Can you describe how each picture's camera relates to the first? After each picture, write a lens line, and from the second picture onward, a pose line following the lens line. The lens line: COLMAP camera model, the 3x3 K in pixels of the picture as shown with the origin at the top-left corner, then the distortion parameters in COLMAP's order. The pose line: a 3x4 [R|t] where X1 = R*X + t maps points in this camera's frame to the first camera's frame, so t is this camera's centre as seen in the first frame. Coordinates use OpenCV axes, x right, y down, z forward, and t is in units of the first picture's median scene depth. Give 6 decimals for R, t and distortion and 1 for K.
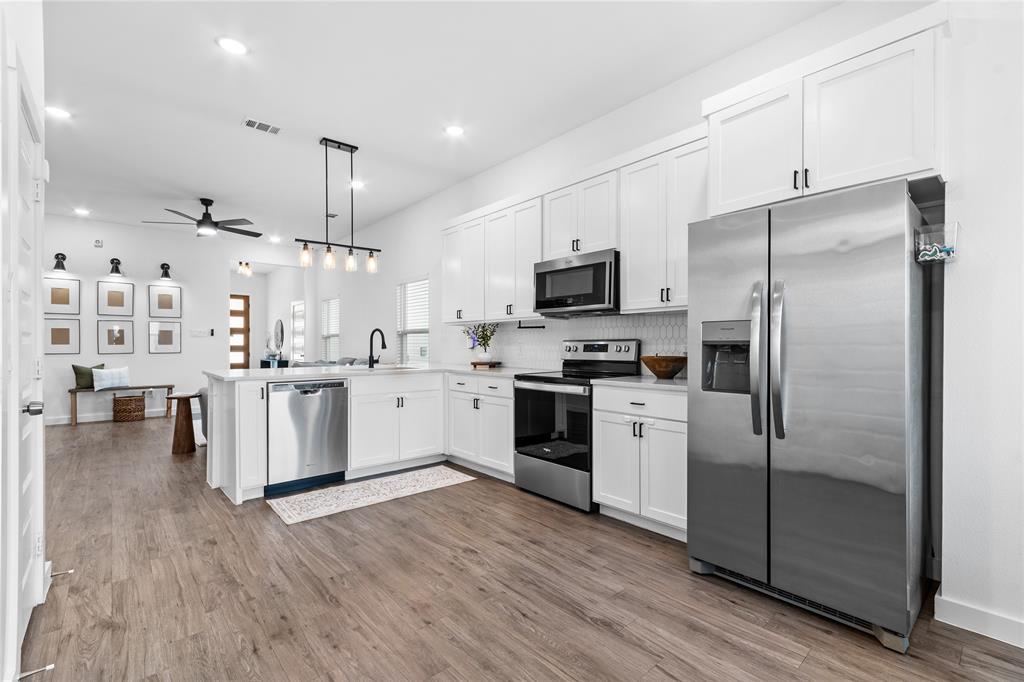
lens RADIAL K [[451.3, 0, 509.6], [0, 451.3, 345.8], [0, 0, 1]] dist [0.008329, -0.001311]
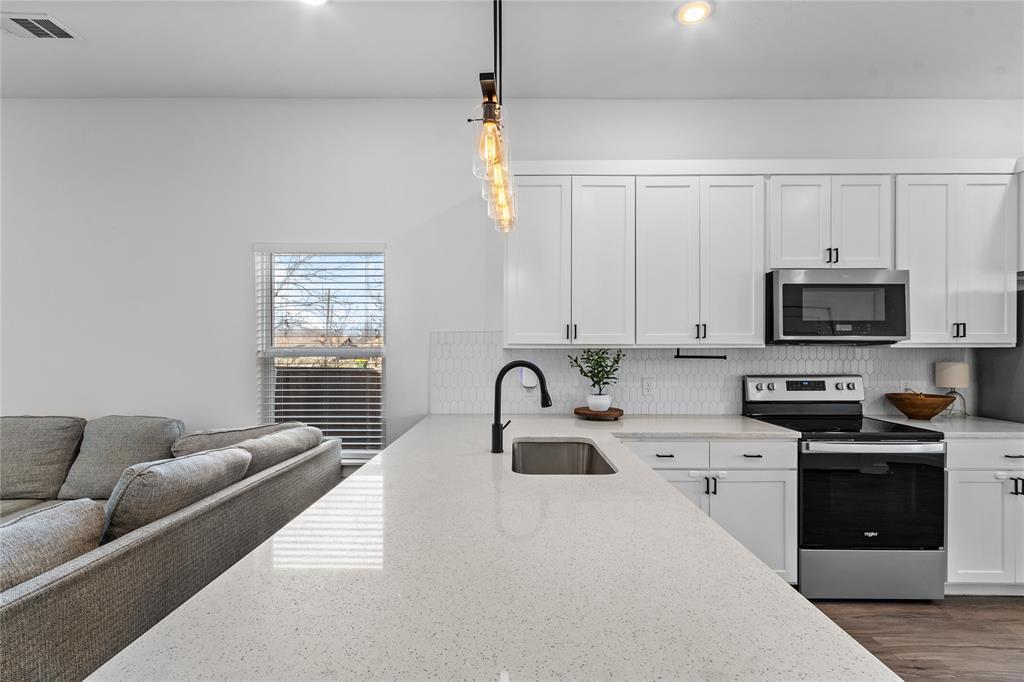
lens RADIAL K [[451.3, 0, 510.7], [0, 451.3, 352.5], [0, 0, 1]] dist [0.008329, -0.001311]
pose [[0.655189, -0.004214, 0.755453, -0.732789], [0.002602, 0.999991, 0.003321, -0.056018], [-0.755460, -0.000211, 0.655194, 0.835637]]
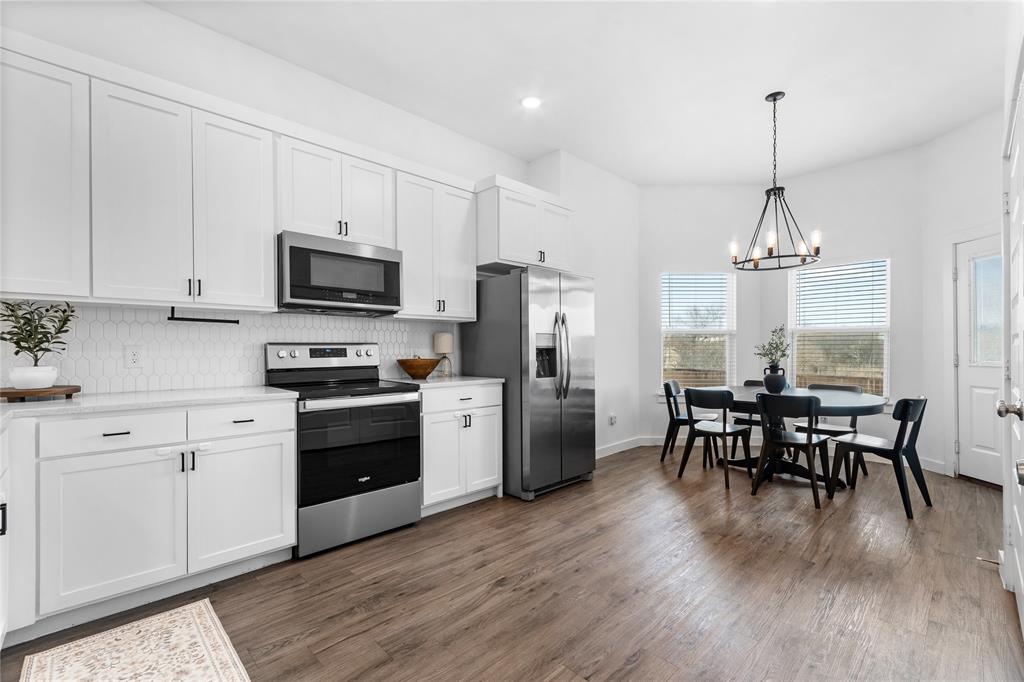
lens RADIAL K [[451.3, 0, 514.0], [0, 451.3, 353.7], [0, 0, 1]] dist [0.008329, -0.001311]
pose [[-0.055489, -0.010207, 0.998407, -0.639387], [0.005423, 0.999930, 0.010524, -0.000483], [-0.998445, 0.005998, -0.055430, 0.676460]]
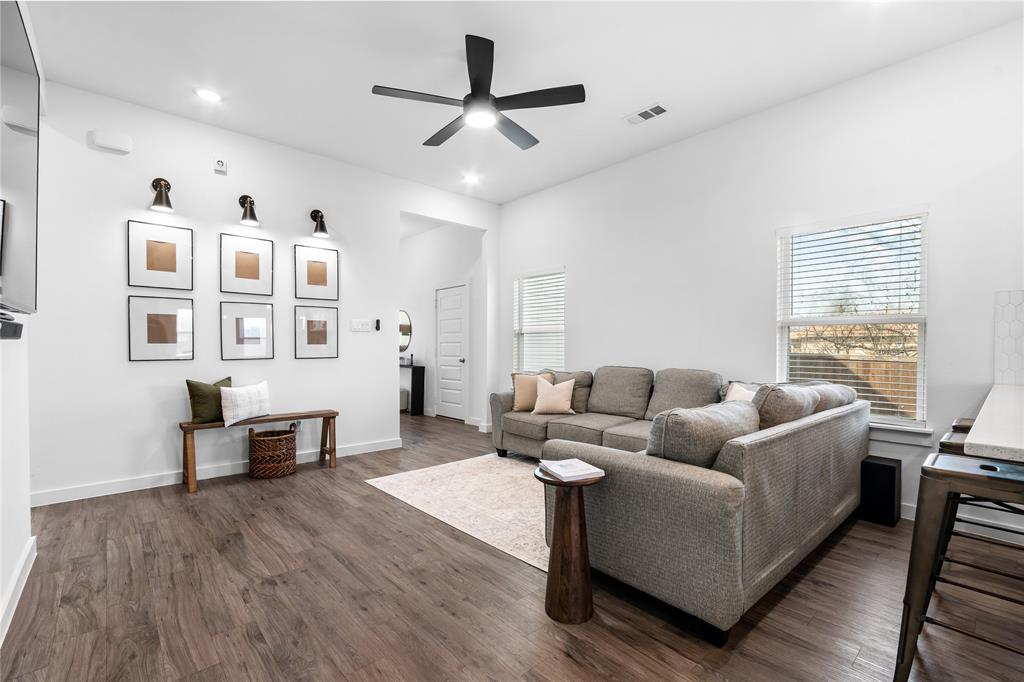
lens RADIAL K [[451.3, 0, 507.7], [0, 451.3, 351.8], [0, 0, 1]] dist [0.008329, -0.001311]
pose [[0.999882, 0.004069, 0.014841, -1.003434], [-0.004251, 0.999916, 0.012250, -0.001499], [-0.014790, -0.012312, 0.999815, 0.765060]]
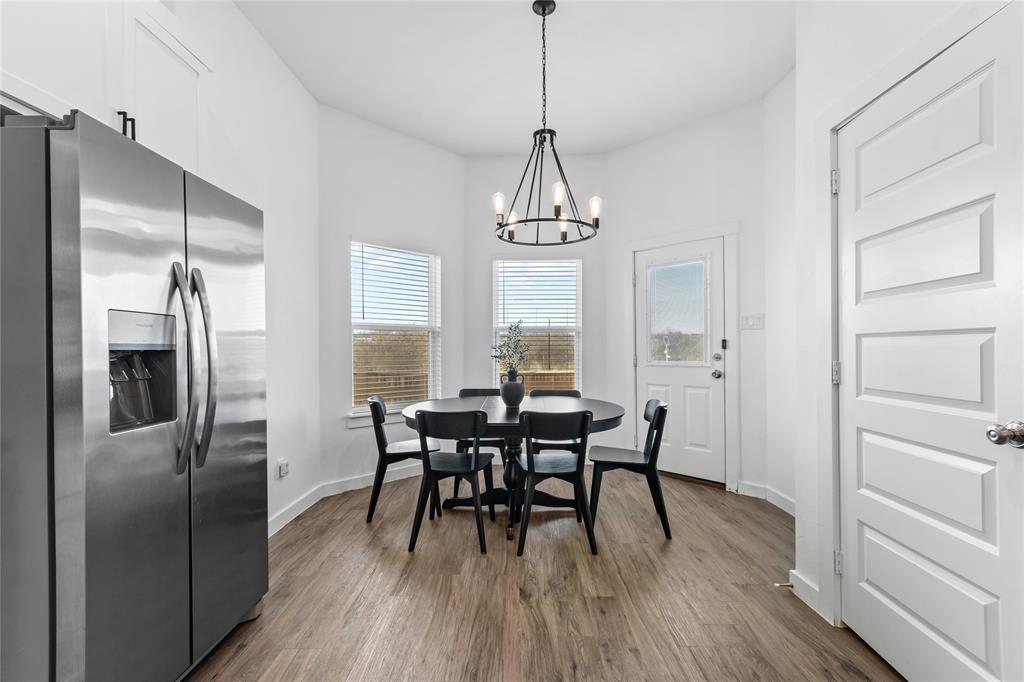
lens RADIAL K [[451.3, 0, 515.2], [0, 451.3, 348.1], [0, 0, 1]] dist [0.008329, -0.001311]
pose [[-0.742253, 0.005026, 0.670101, -0.182639], [0.007055, 0.999975, 0.000314, -0.000932], [-0.670082, 0.004961, -0.742270, 0.629215]]
